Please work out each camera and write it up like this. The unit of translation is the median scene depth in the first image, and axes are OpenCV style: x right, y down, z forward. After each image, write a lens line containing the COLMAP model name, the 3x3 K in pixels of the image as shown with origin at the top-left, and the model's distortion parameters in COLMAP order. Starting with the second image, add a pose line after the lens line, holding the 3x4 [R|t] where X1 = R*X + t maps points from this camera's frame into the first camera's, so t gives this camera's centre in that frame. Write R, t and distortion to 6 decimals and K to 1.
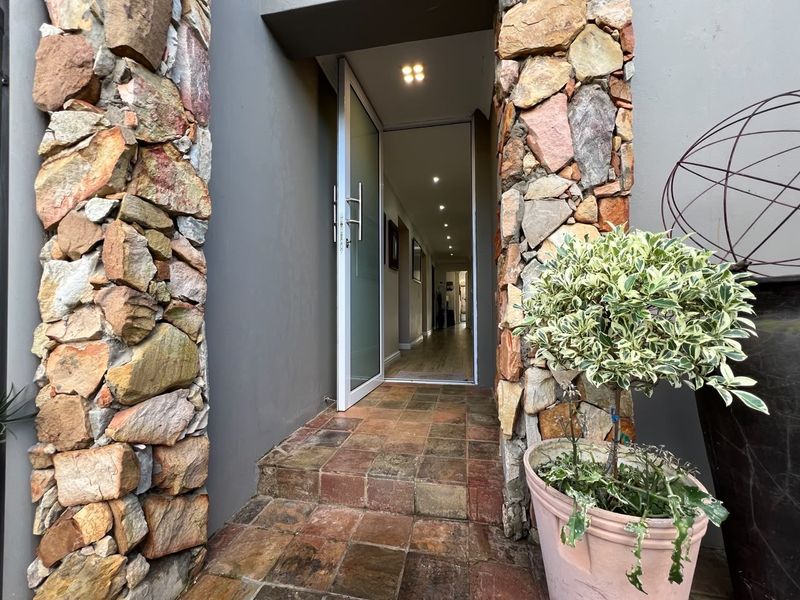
lens RADIAL K [[318.3, 0, 401.8], [0, 318.3, 301.5], [0, 0, 1]] dist [0.000901, 0.000471]
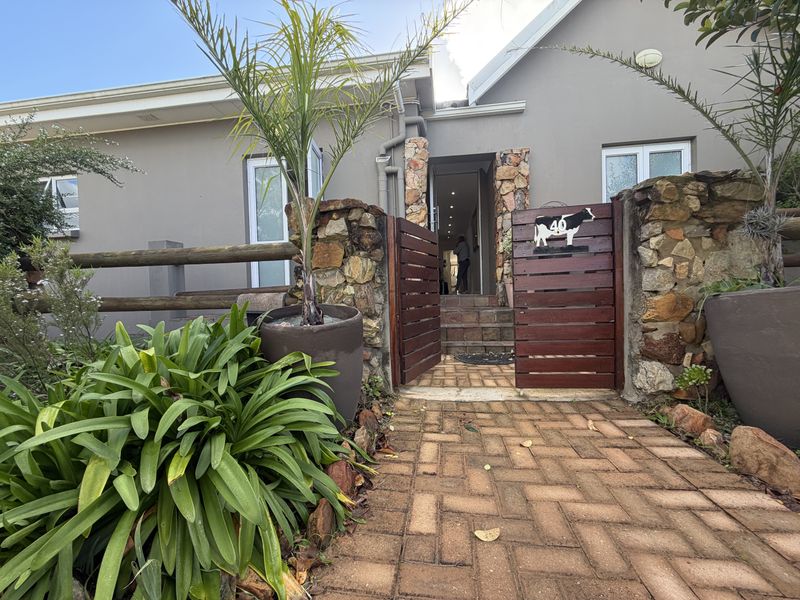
lens RADIAL K [[318.7, 0, 399.2], [0, 318.7, 299.0], [0, 0, 1]] dist [-0.000433, 0.000080]
pose [[0.998277, -0.020889, 0.054829, -1.096848], [0.018966, 0.999194, 0.035367, 0.480038], [-0.055523, -0.034266, 0.997869, -2.794505]]
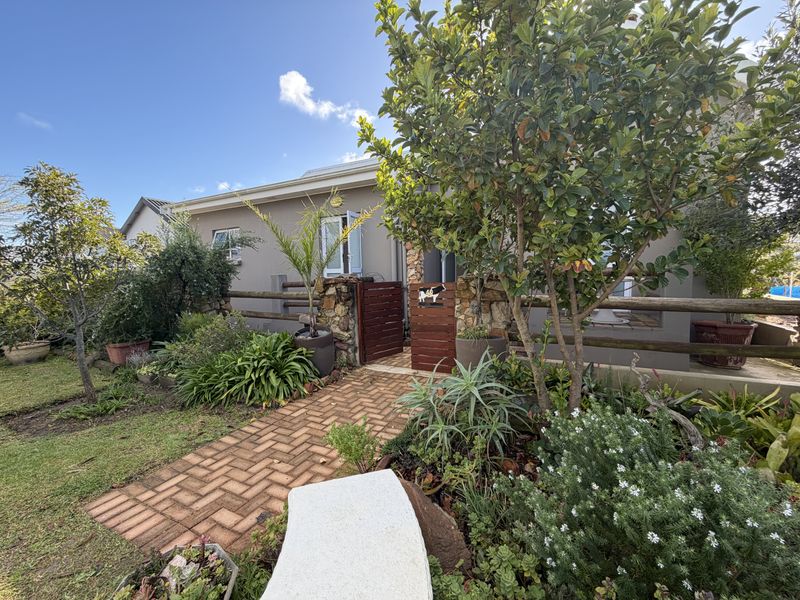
lens RADIAL K [[318.7, 0, 399.7], [0, 318.7, 299.5], [0, 0, 1]] dist [-0.000433, 0.000080]
pose [[0.962952, 0.010353, -0.269474, 2.424515], [0.018894, 0.994217, 0.105711, -0.884431], [0.269011, -0.106886, 0.957188, -6.662943]]
